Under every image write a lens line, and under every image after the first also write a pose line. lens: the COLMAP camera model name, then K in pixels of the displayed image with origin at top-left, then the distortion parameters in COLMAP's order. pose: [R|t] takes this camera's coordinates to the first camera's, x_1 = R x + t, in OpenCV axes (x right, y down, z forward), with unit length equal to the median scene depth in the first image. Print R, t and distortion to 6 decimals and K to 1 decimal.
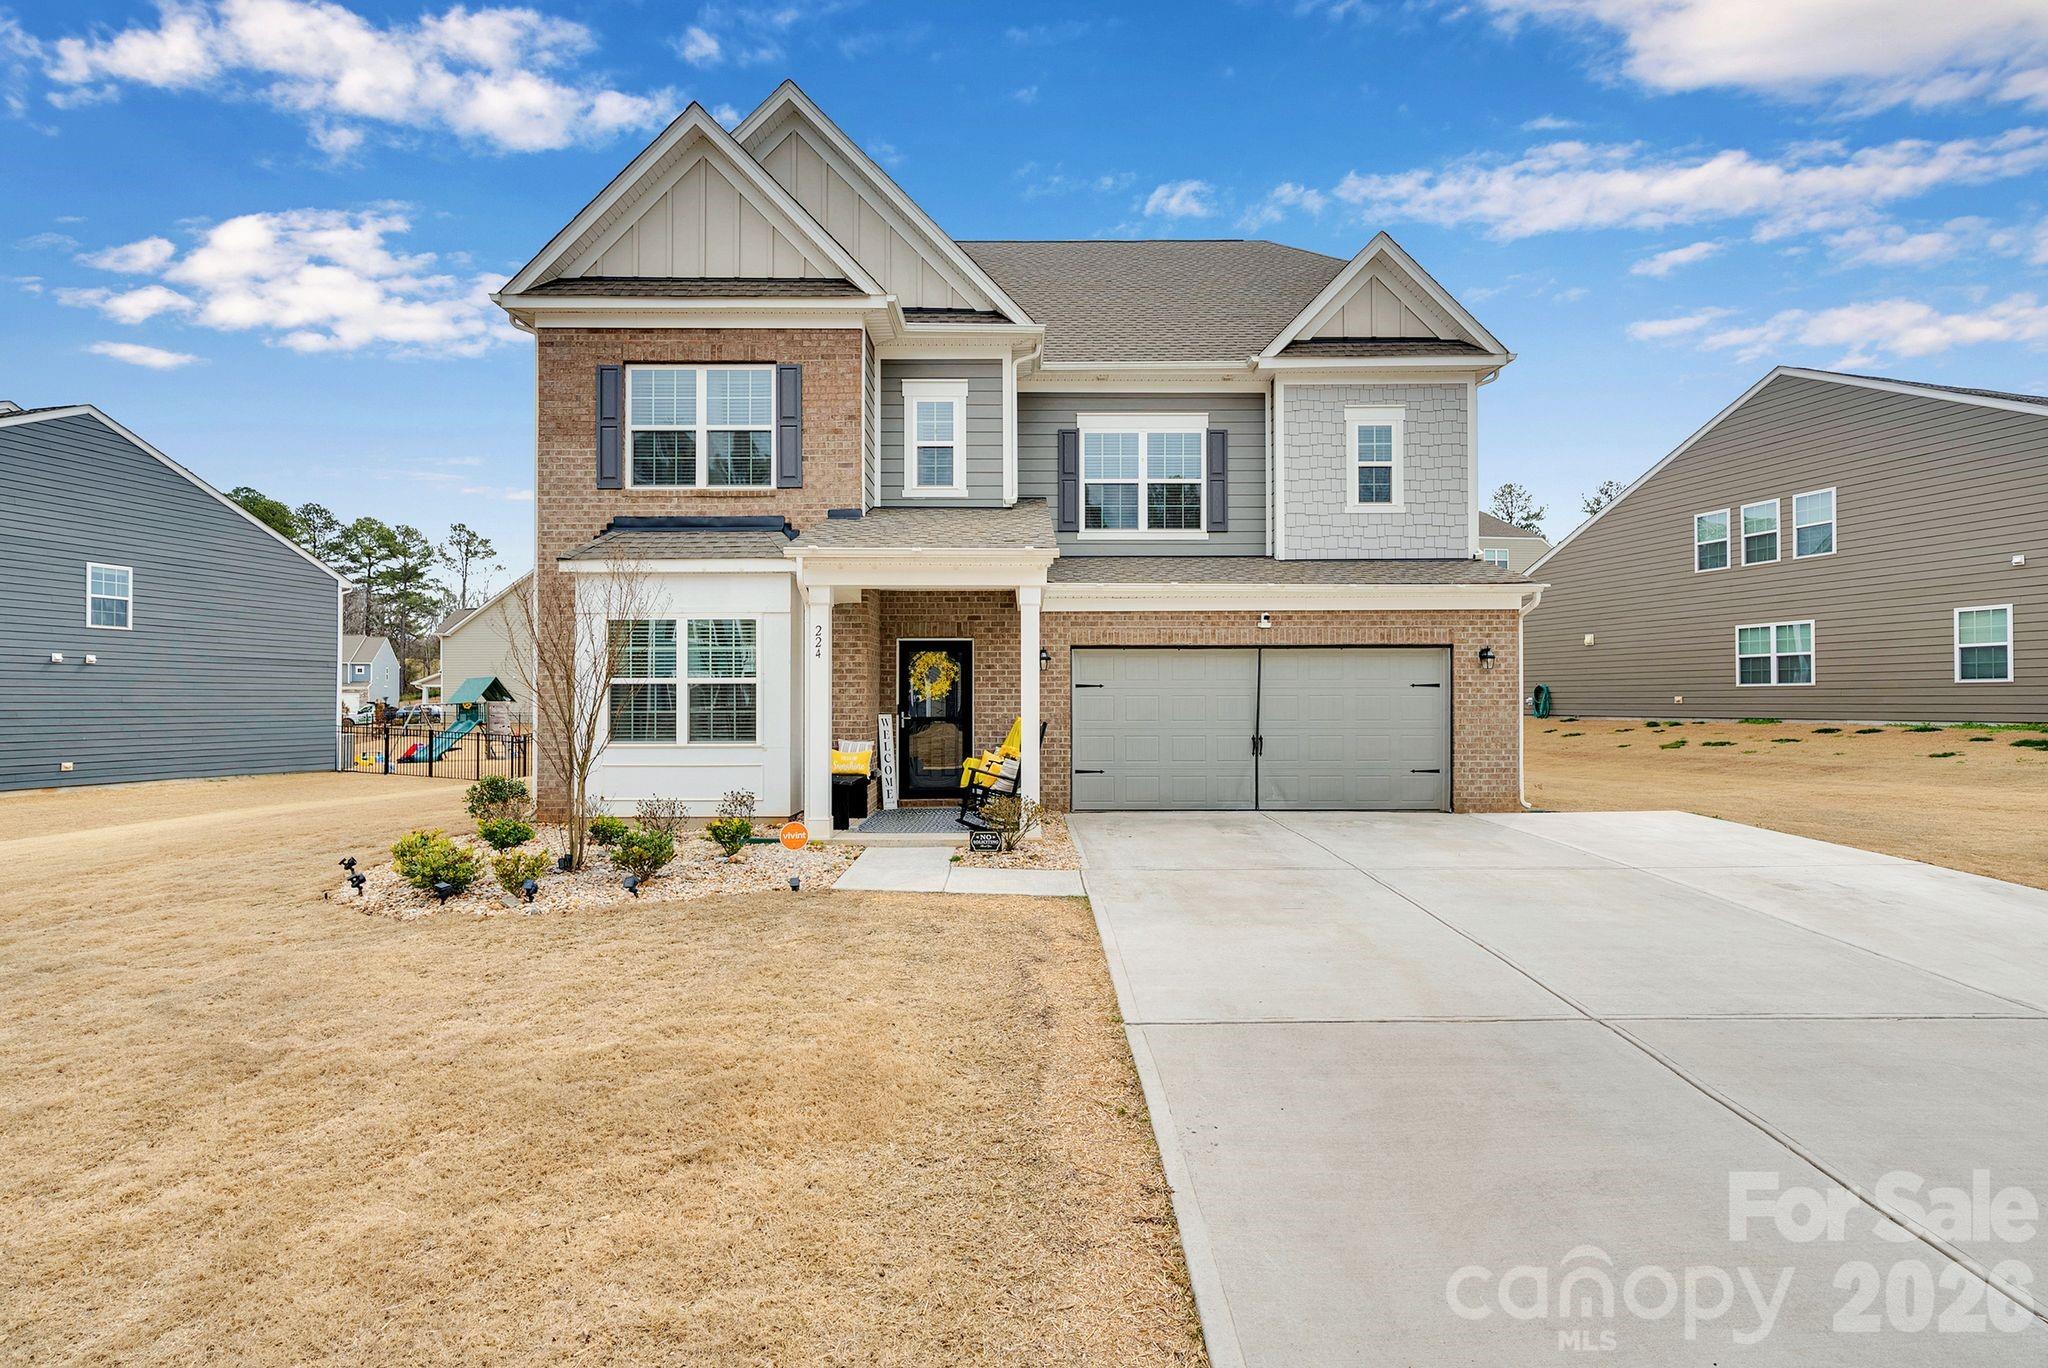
lens RADIAL K [[938.5, 0, 1026.4], [0, 938.5, 687.0], [0, 0, 1]] dist [0.011159, 0.001210]
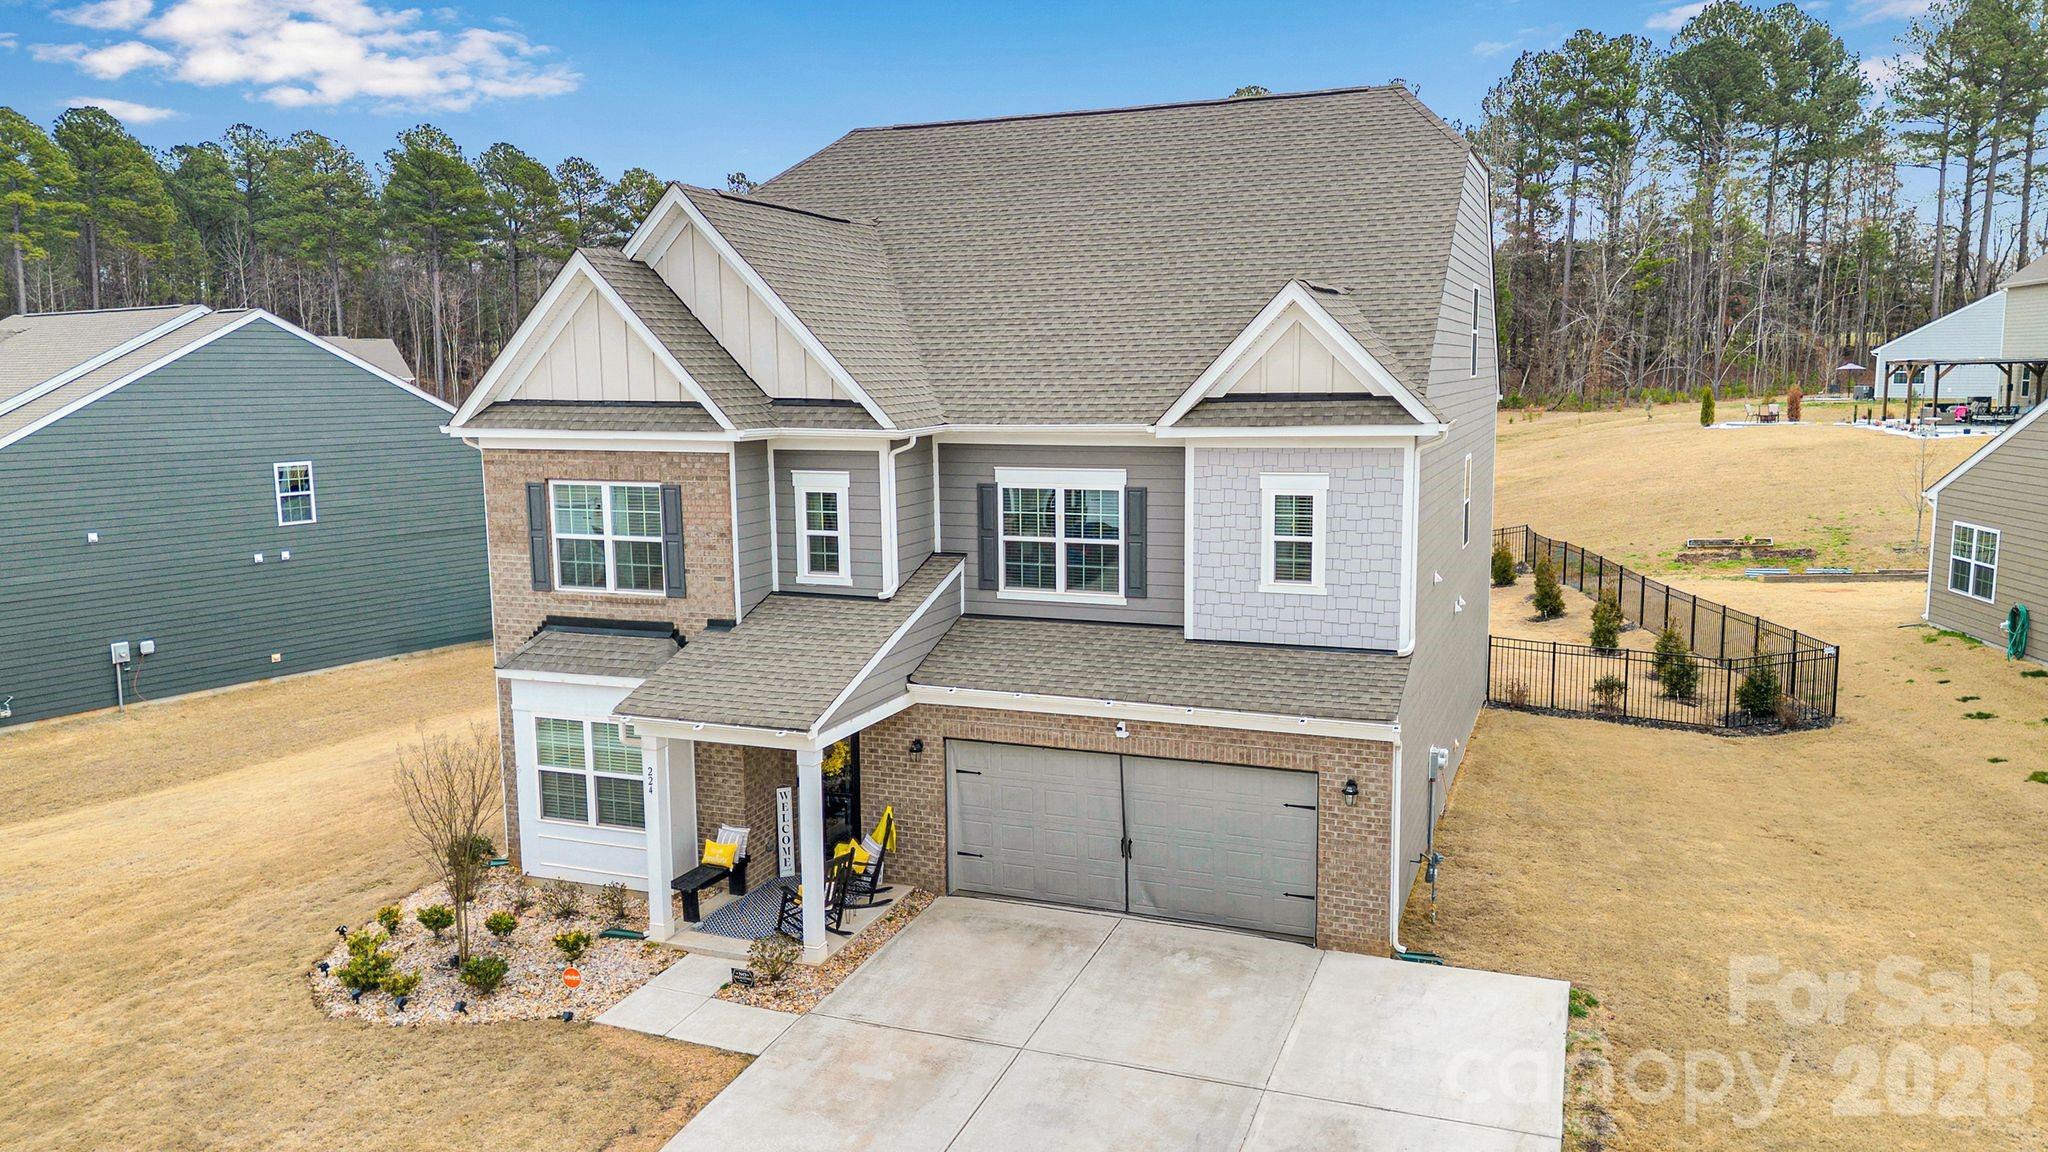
lens RADIAL K [[1396.6, 0, 1022.8], [0, 1396.6, 574.8], [0, 0, 1]] dist [0.097999, -0.002359]
pose [[0.934236, 0.038303, -0.354591, 0.602918], [0.016142, 0.988656, 0.149324, -0.405514], [0.356289, -0.145228, 0.923021, -0.315397]]
